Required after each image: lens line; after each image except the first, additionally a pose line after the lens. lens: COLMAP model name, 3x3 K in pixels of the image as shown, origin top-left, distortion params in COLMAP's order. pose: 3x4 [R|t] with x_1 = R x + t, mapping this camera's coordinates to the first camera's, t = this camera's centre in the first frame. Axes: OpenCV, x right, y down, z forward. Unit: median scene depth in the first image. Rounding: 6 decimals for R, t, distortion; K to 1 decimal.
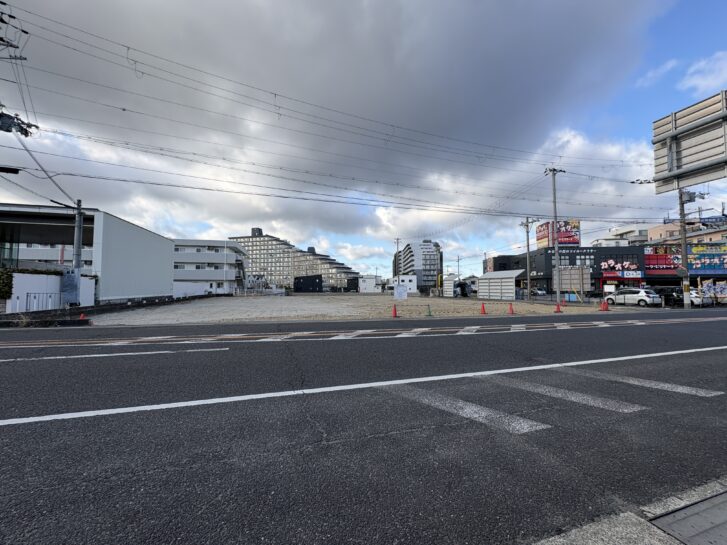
lens RADIAL K [[286.7, 0, 363.5], [0, 286.7, 272.5], [0, 0, 1]] dist [-0.000898, -0.000021]
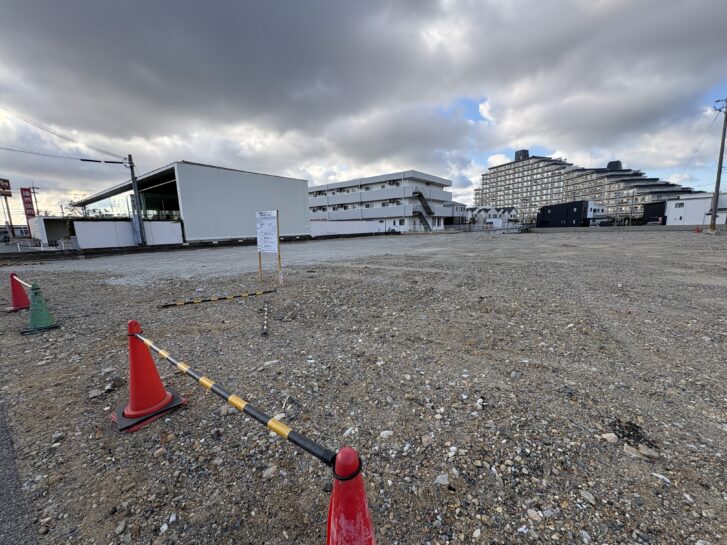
lens RADIAL K [[286.7, 0, 363.5], [0, 286.7, 272.5], [0, 0, 1]] dist [-0.000898, -0.000021]
pose [[0.602531, 0.105305, -0.791118, 0.088379], [0.072418, 0.979954, 0.185596, 0.010757], [0.794803, -0.169119, 0.582827, 0.156074]]
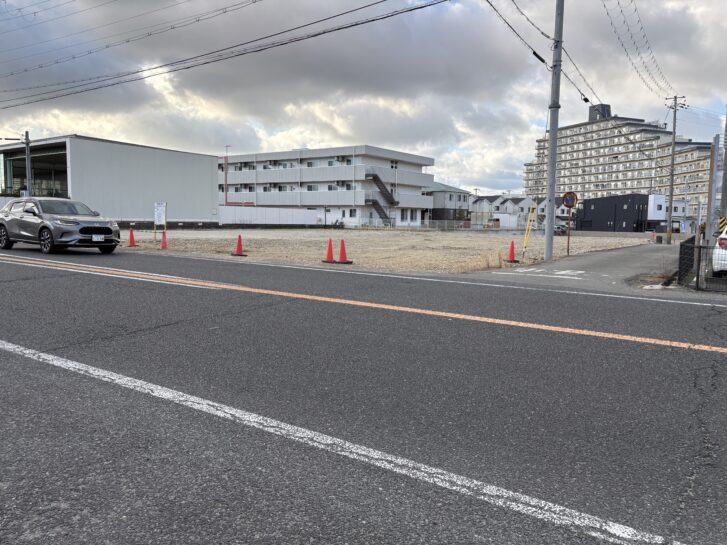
lens RADIAL K [[542.3, 0, 363.5], [0, 542.3, 272.5], [0, 0, 1]] dist [0.003810, -0.000934]
pose [[0.620235, 0.086593, -0.779622, 0.258536], [0.024456, 0.991270, 0.129556, 0.008574], [0.784035, -0.099422, 0.612703, 0.101663]]
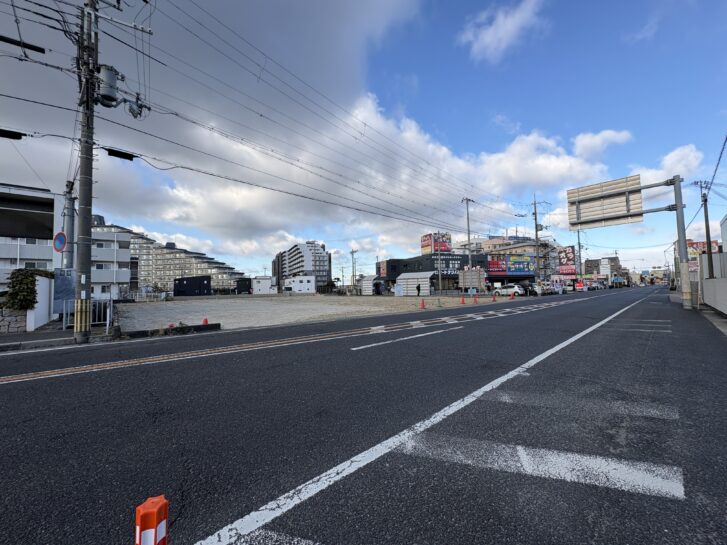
lens RADIAL K [[286.7, 0, 363.5], [0, 286.7, 272.5], [0, 0, 1]] dist [-0.000898, -0.000021]
pose [[0.902798, 0.002822, 0.430056, -0.094793], [-0.002050, 0.999995, -0.002259, -0.000685], [-0.430061, 0.001158, 0.902799, -0.007244]]
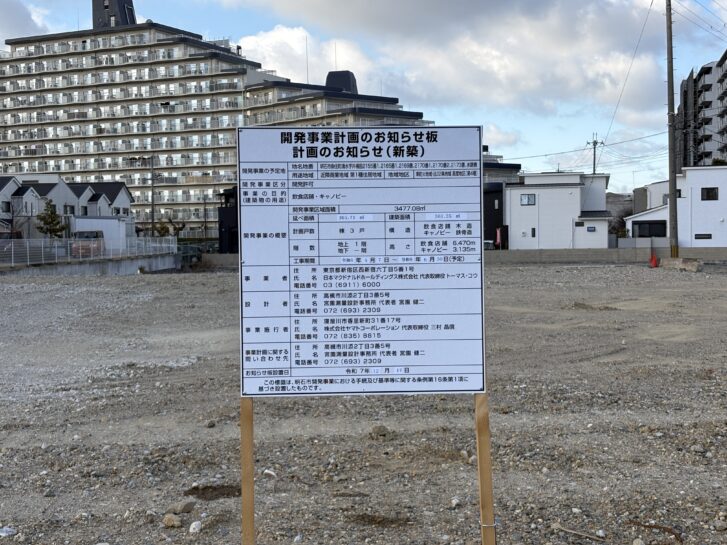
lens RADIAL K [[1089.4, 0, 363.5], [0, 1089.4, 272.5], [0, 0, 1]] dist [0.128115, -0.117841]
pose [[0.983108, -0.006091, -0.182926, 0.032059], [0.022454, 0.995910, 0.087514, 0.009352], [0.181645, -0.090143, 0.979224, 0.138691]]
